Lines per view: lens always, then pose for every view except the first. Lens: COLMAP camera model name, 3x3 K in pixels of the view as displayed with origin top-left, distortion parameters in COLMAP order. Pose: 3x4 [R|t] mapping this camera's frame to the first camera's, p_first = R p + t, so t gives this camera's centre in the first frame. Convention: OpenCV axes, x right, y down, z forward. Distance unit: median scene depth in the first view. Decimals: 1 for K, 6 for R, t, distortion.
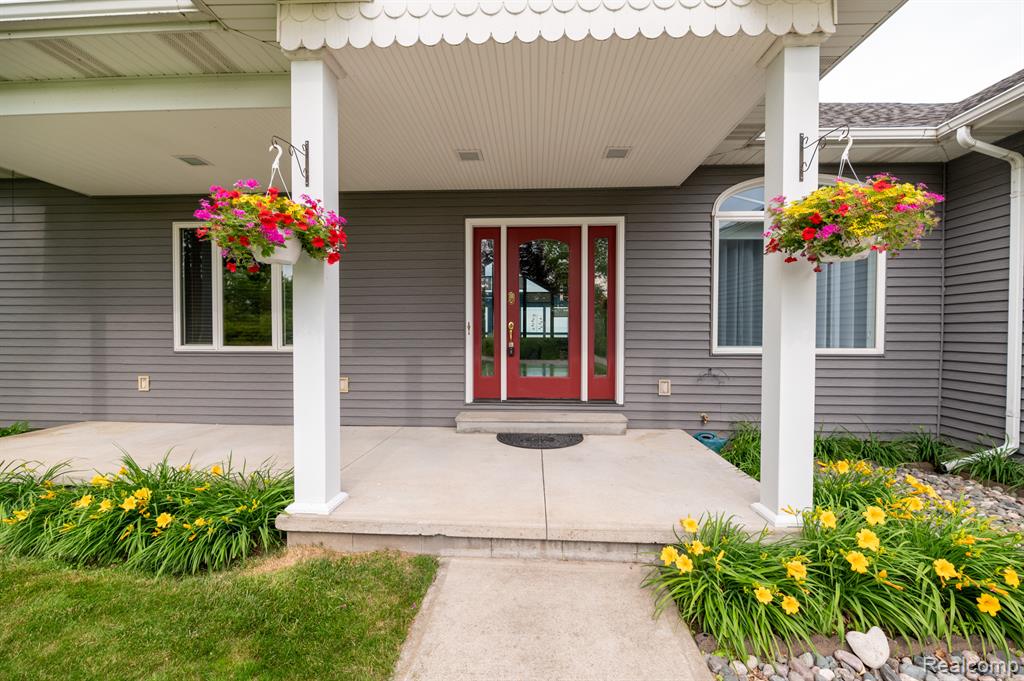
lens RADIAL K [[410.7, 0, 514.9], [0, 410.7, 340.0], [0, 0, 1]] dist [0.009206, -0.007071]
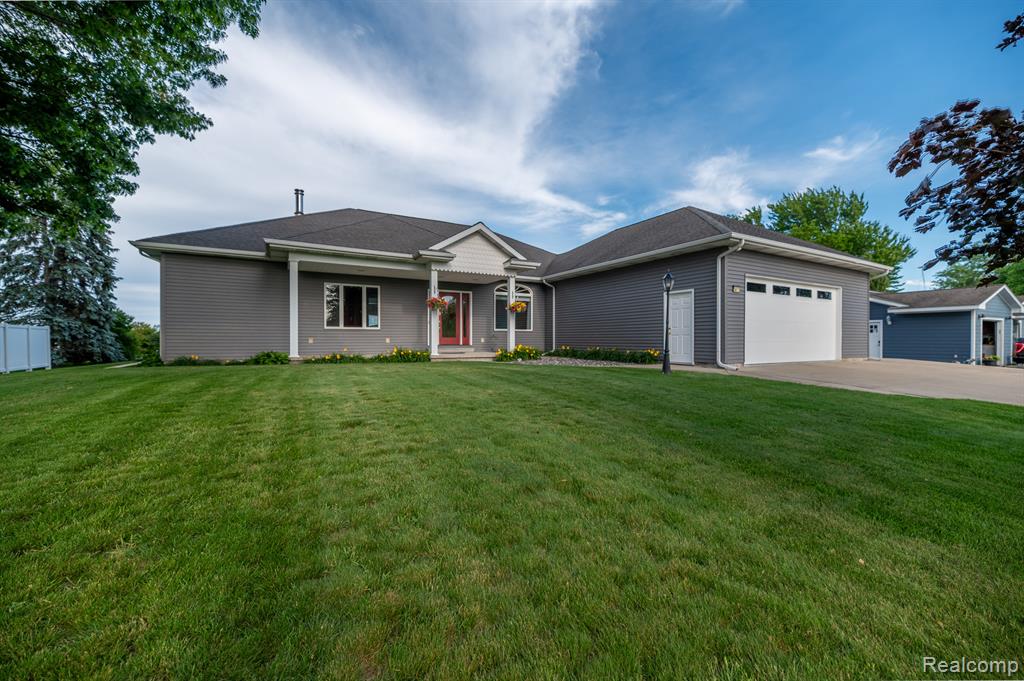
lens RADIAL K [[410.7, 0, 514.9], [0, 410.7, 340.0], [0, 0, 1]] dist [0.009206, -0.007071]
pose [[0.833455, -0.003892, 0.552573, -1.333004], [0.011977, 0.999867, -0.011024, 0.153061], [-0.552457, 0.015806, 0.833392, -2.058434]]
